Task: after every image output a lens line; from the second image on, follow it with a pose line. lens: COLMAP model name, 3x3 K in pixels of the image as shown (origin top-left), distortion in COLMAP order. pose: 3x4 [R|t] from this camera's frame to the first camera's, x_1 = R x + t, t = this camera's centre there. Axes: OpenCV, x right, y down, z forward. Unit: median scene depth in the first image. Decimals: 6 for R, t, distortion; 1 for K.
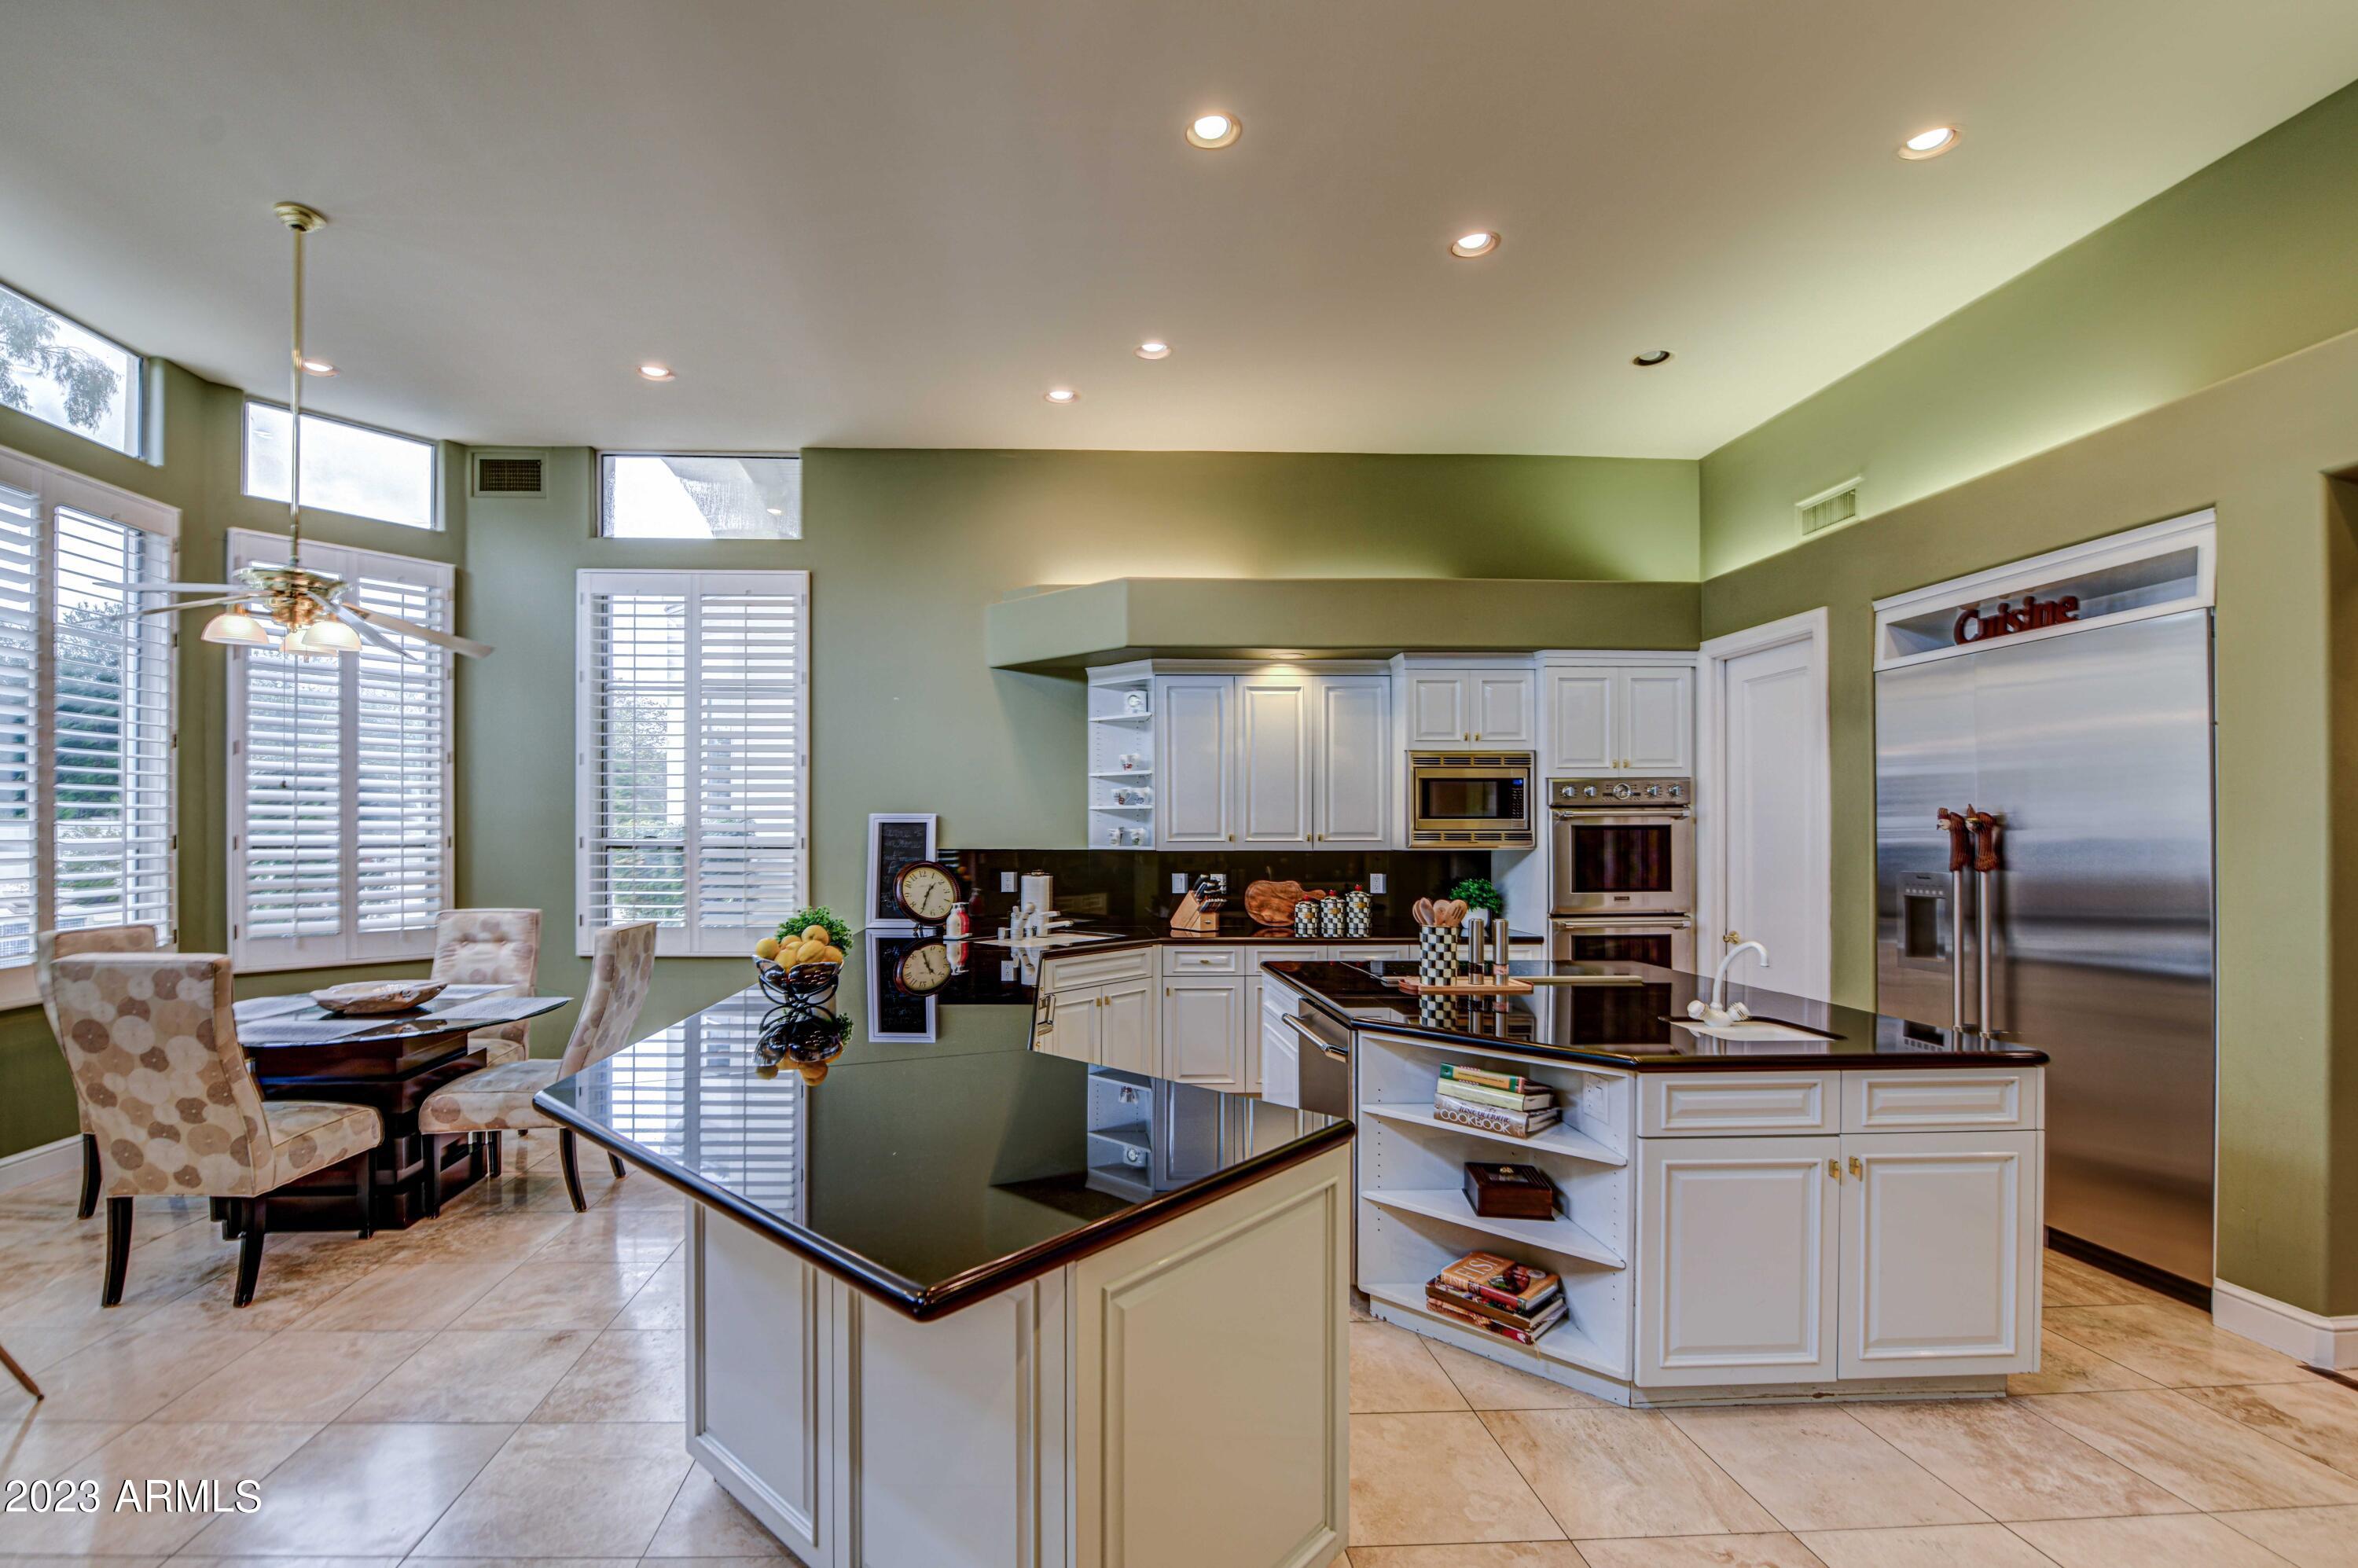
lens RADIAL K [[988.4, 0, 1178.9], [0, 988.4, 828.1], [0, 0, 1]] dist [0.000118, -0.000123]
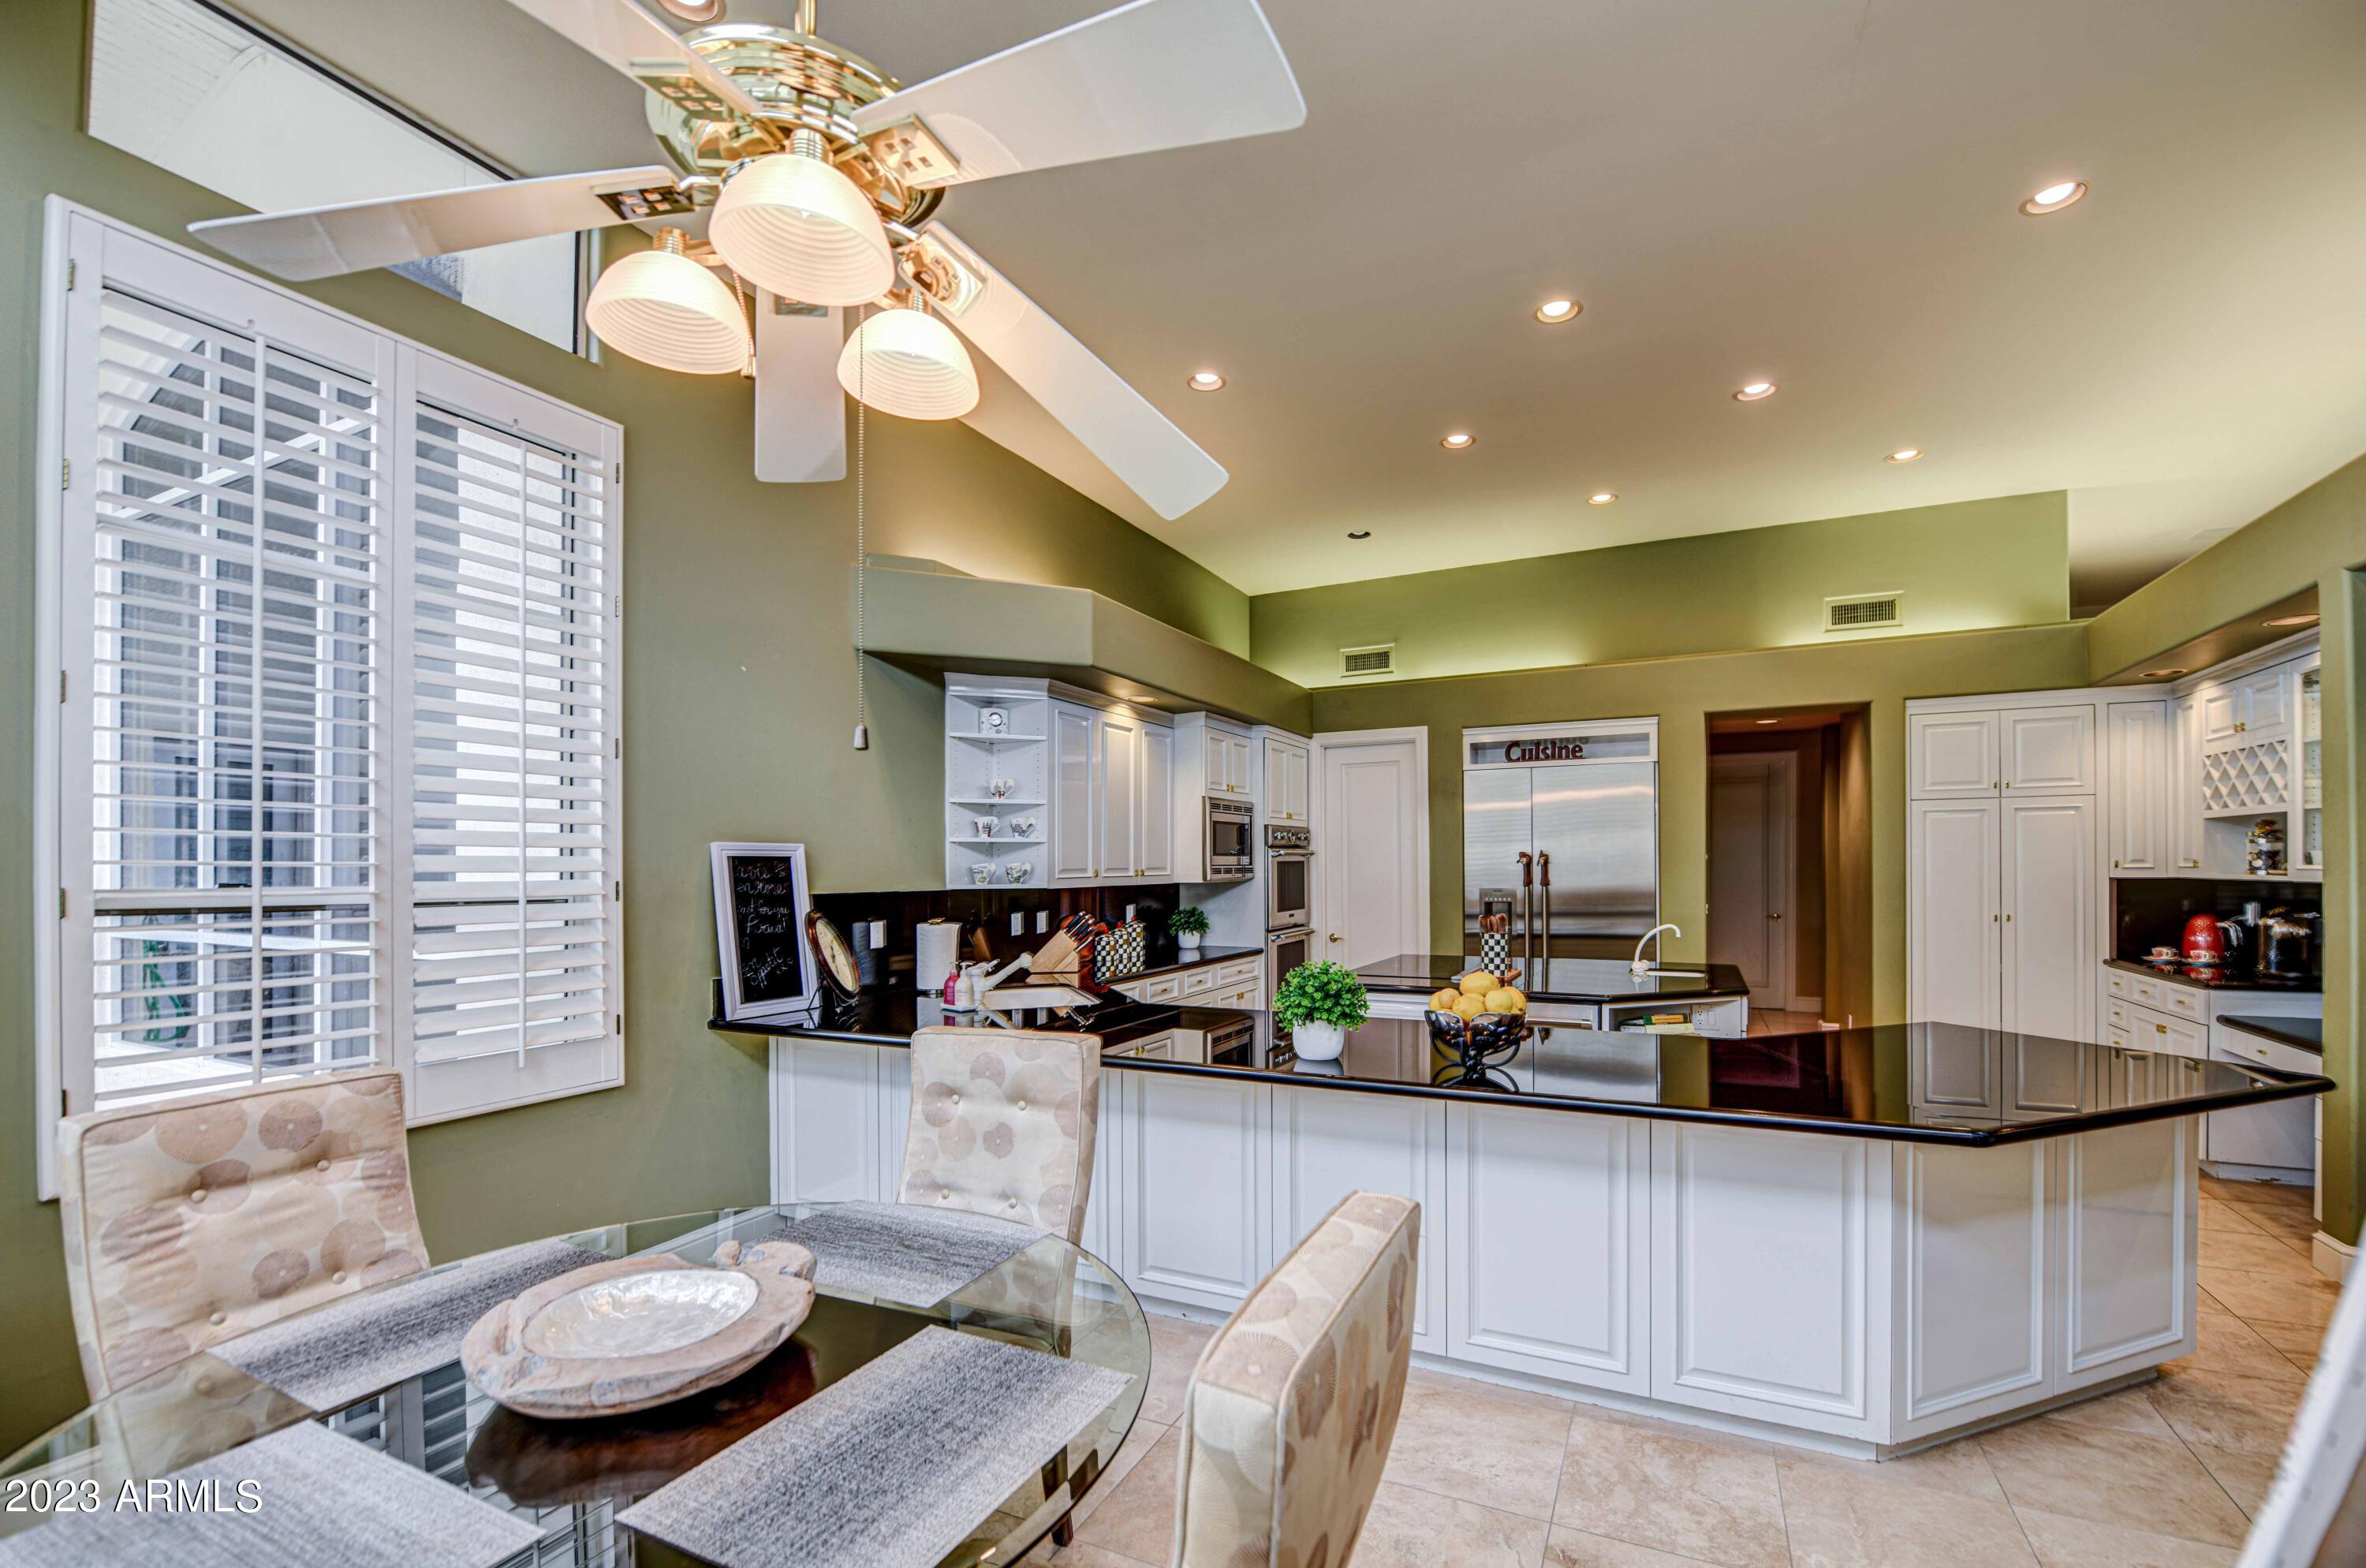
lens RADIAL K [[935.5, 0, 1182.1], [0, 935.5, 858.6], [0, 0, 1]] dist [0.000152, -0.000025]
pose [[0.514958, 0.002929, 0.857211, -0.698778], [0.004577, 0.999971, -0.006167, 0.000951], [-0.857203, 0.007099, 0.514929, 0.446770]]
